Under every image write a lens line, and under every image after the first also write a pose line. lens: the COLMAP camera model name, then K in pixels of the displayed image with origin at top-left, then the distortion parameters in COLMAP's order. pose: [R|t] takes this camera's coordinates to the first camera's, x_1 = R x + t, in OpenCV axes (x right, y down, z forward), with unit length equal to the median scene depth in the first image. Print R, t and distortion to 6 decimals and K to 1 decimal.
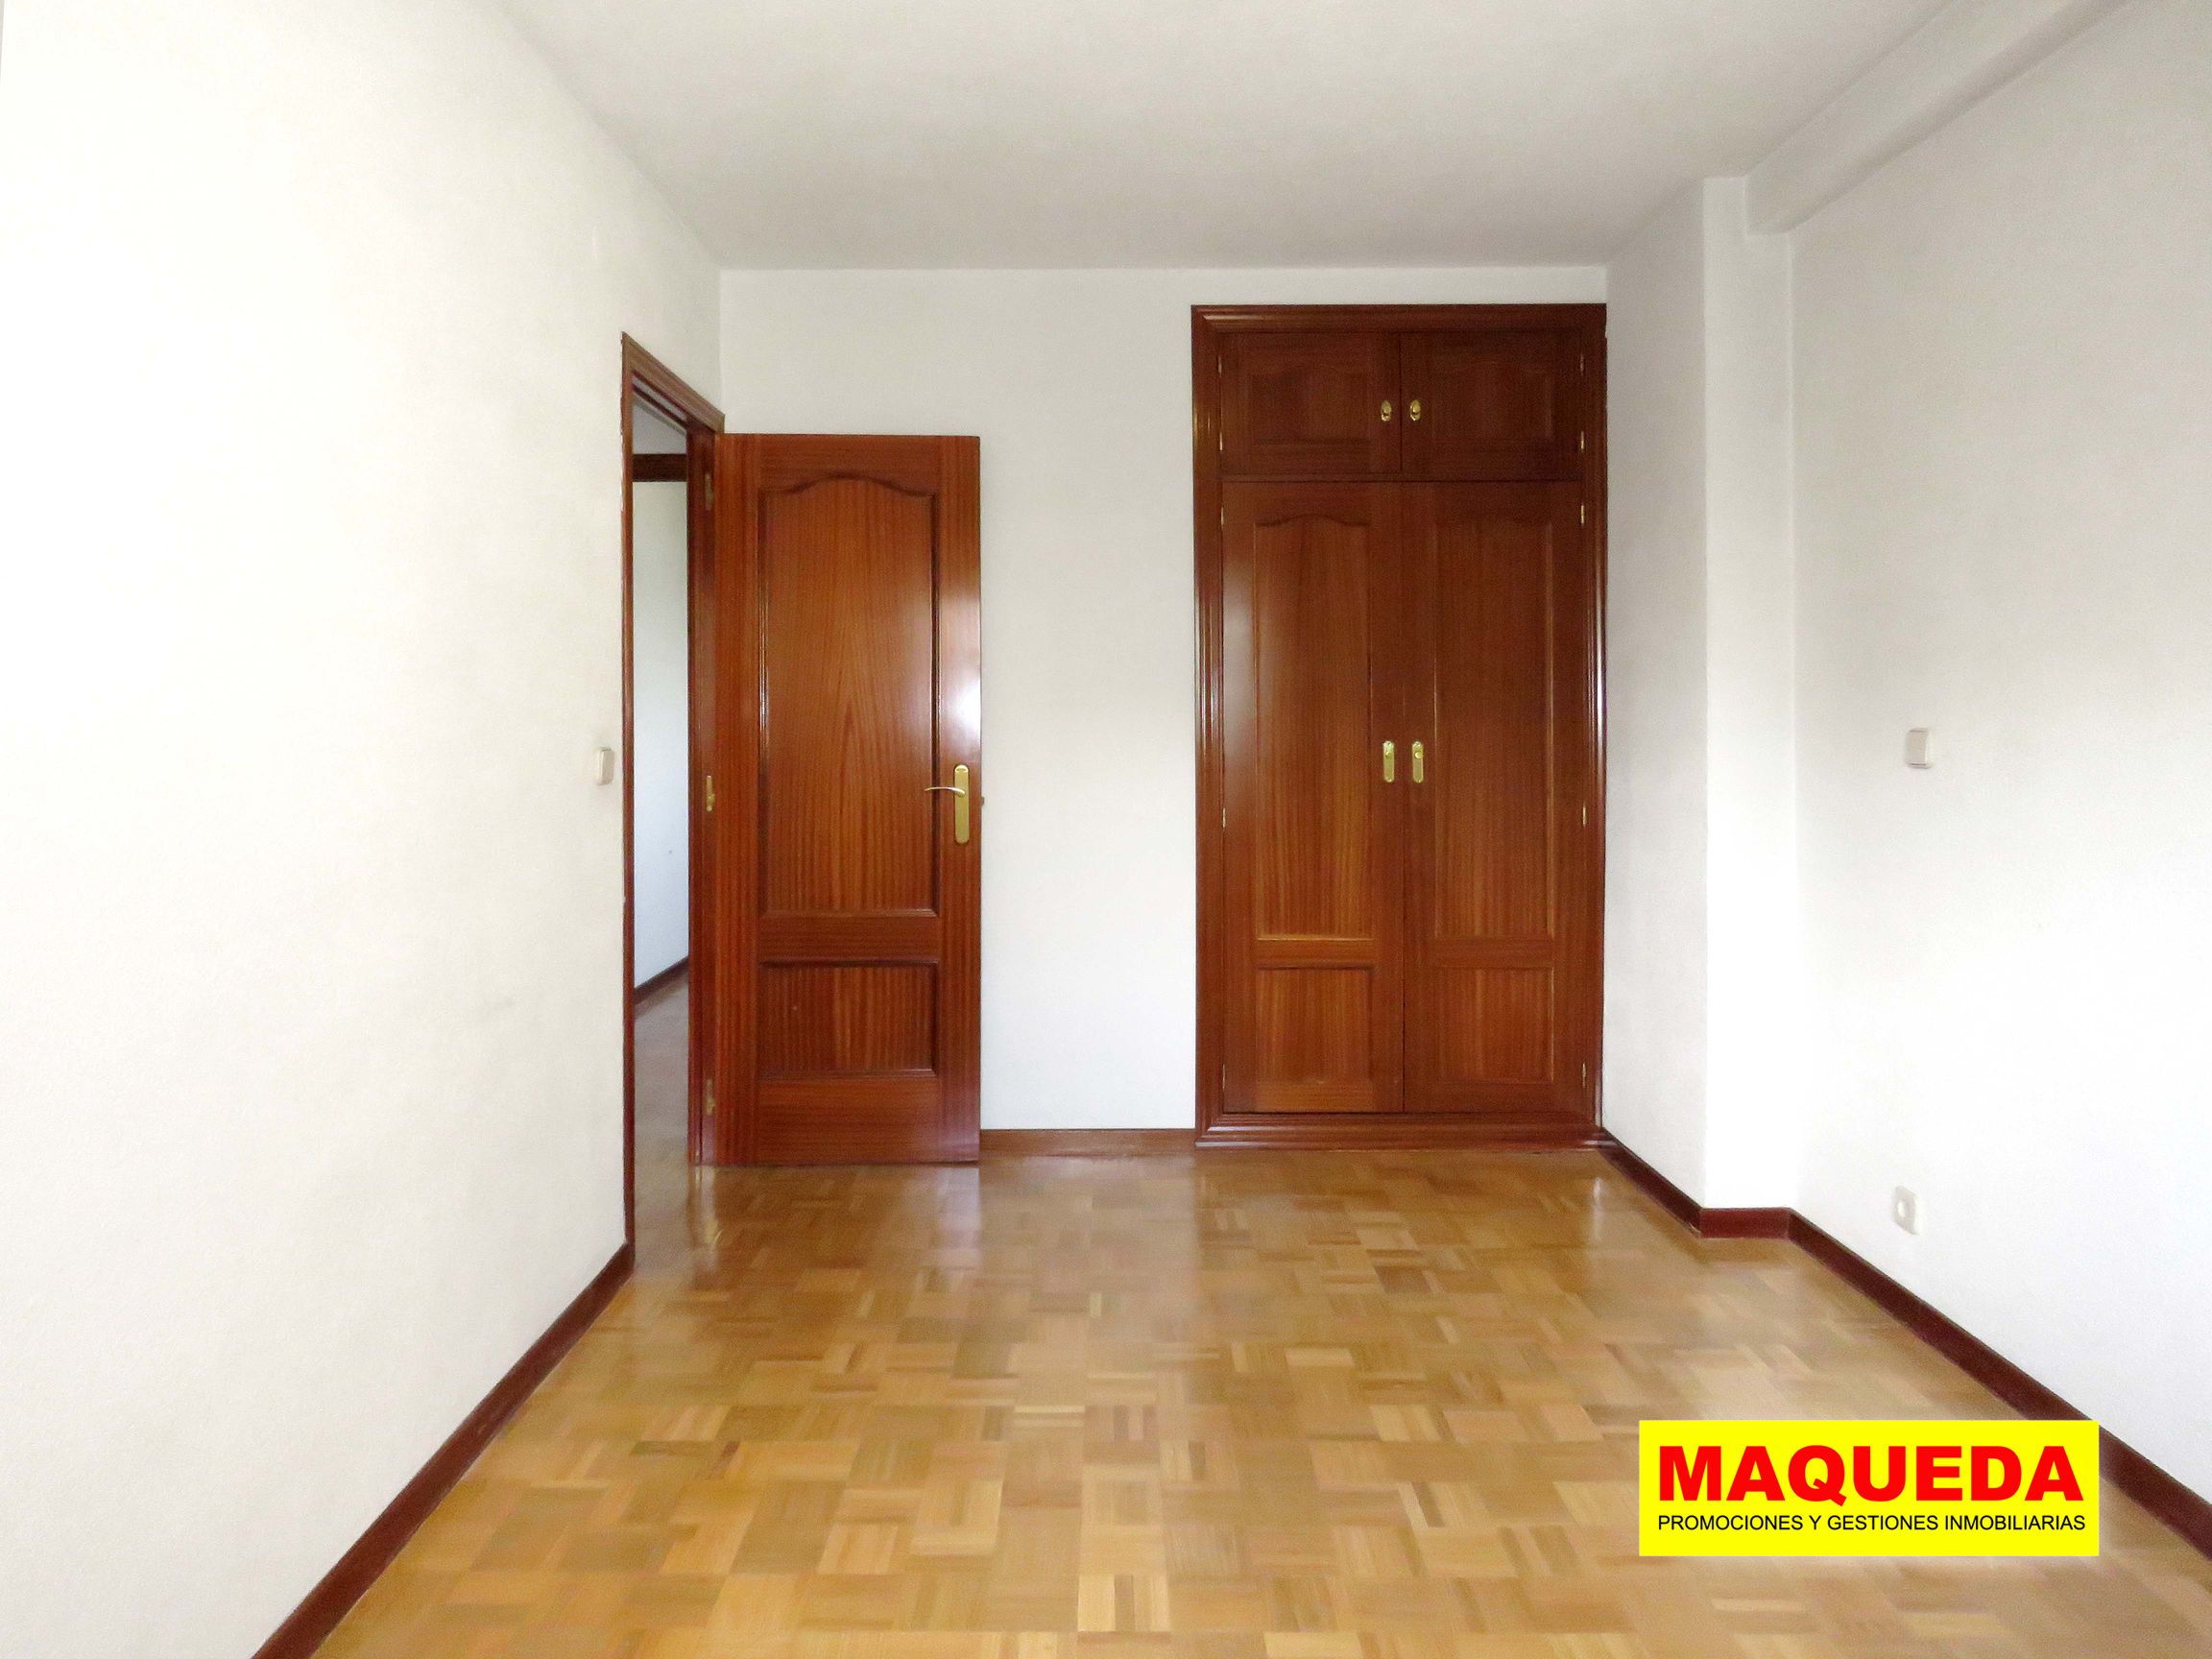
lens RADIAL K [[1492.9, 0, 1113.1], [0, 1492.9, 700.0], [0, 0, 1]] dist [0.009954, 0.000832]
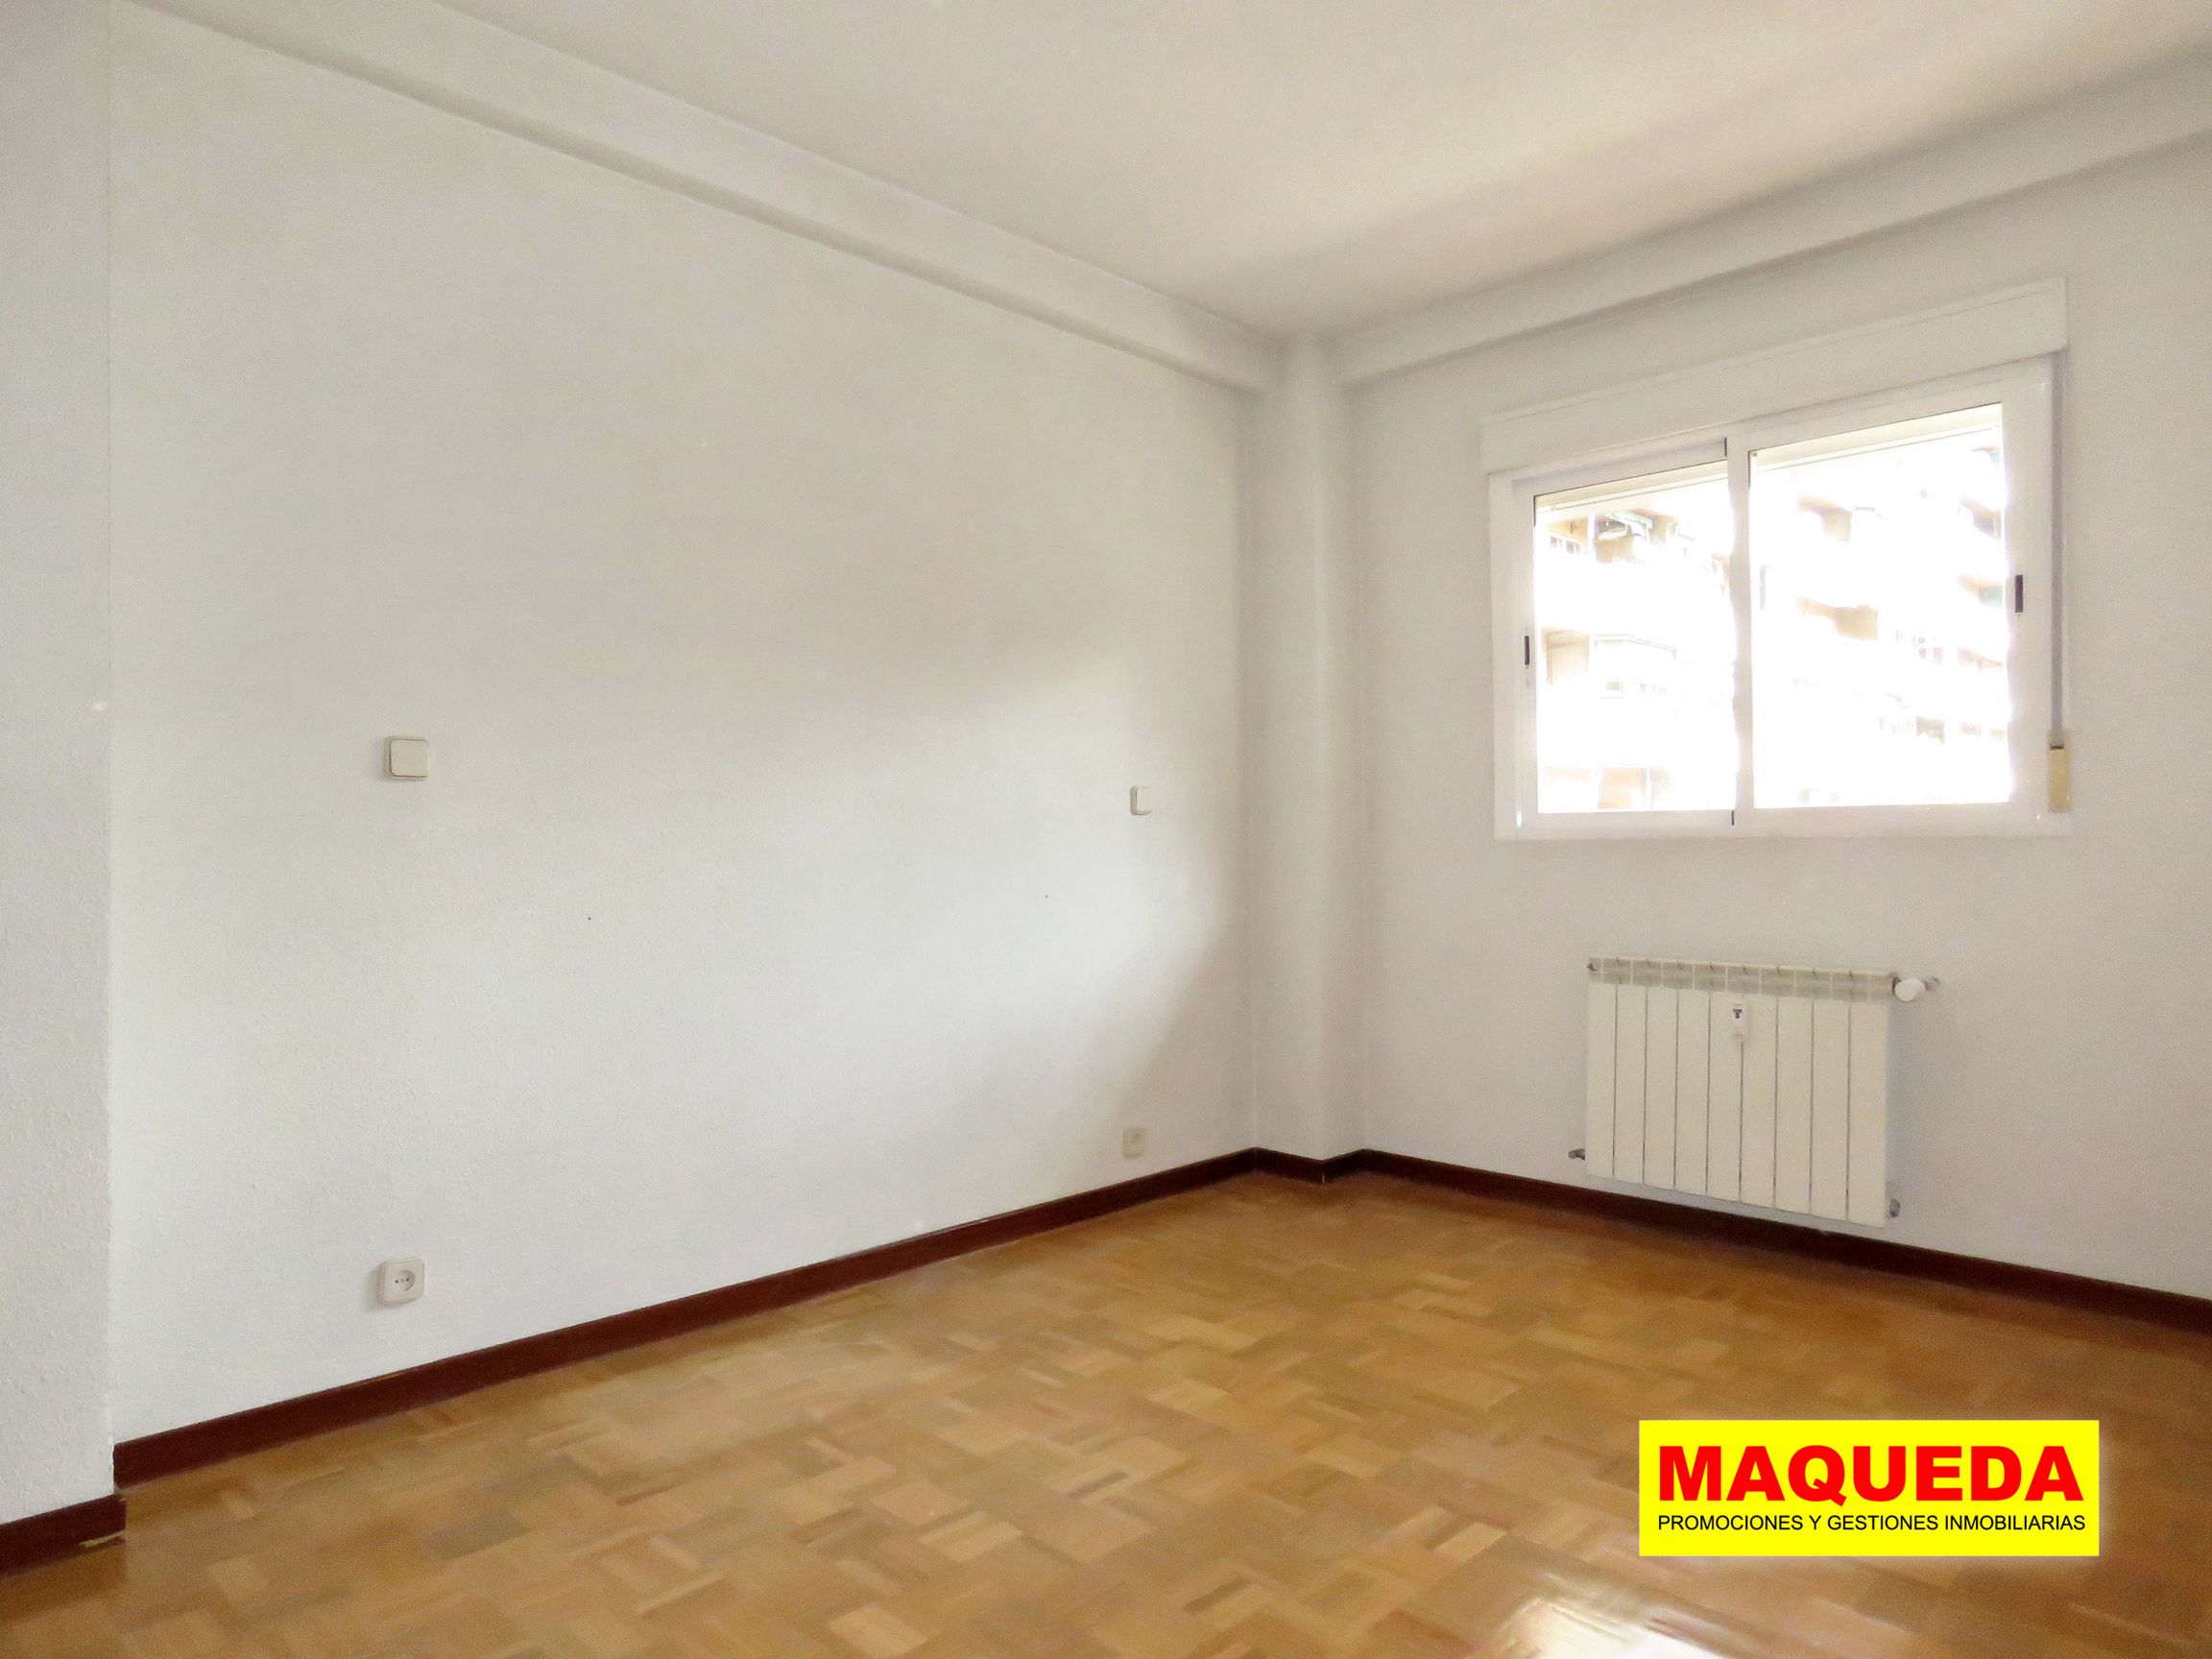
lens RADIAL K [[1288.7, 0, 1201.7], [0, 1288.7, 864.6], [0, 0, 1]] dist [0.003086, 0.001868]
pose [[-0.730588, -0.007572, 0.682777, -0.274136], [0.003263, 0.999888, 0.014580, 0.070137], [-0.682811, 0.012880, -0.730481, 1.014895]]
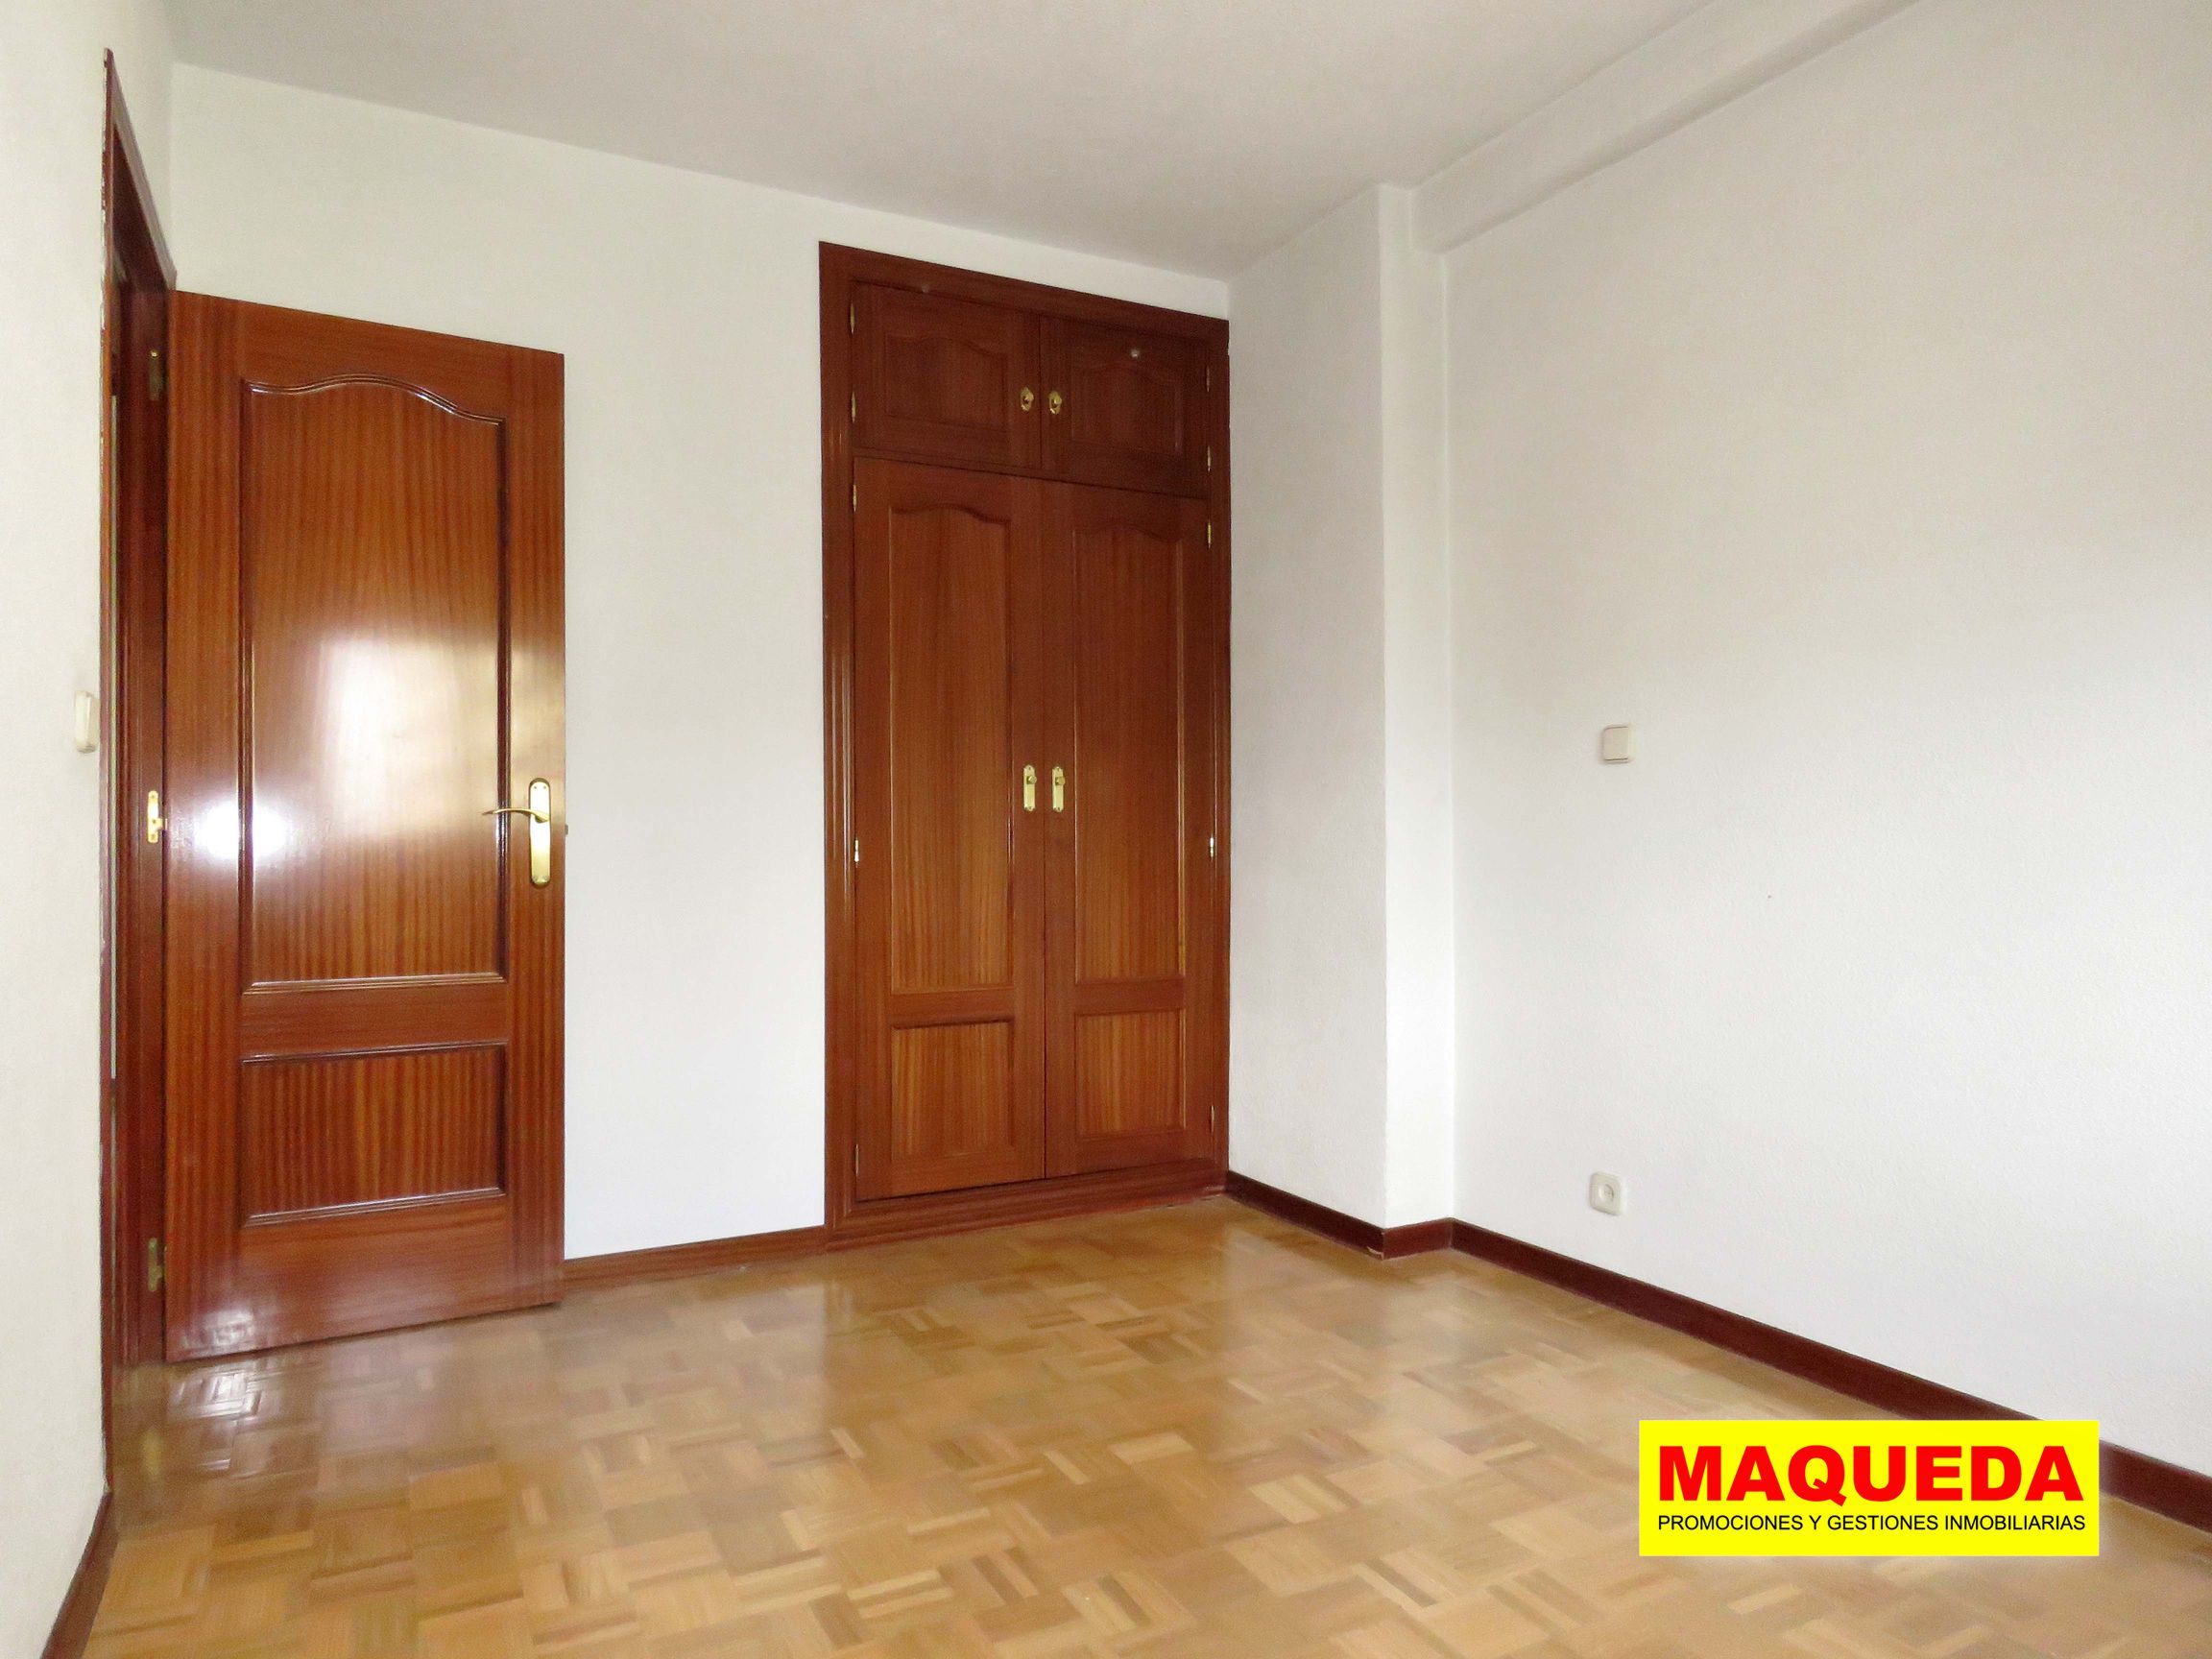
lens RADIAL K [[1448.5, 0, 1077.8], [0, 1448.5, 818.0], [0, 0, 1]] dist [-0.004756, 0.018040]
pose [[0.889197, 0.001800, 0.457521, -0.204269], [0.006738, 0.999832, -0.017029, 0.080390], [-0.457475, 0.018225, 0.889036, 0.230747]]
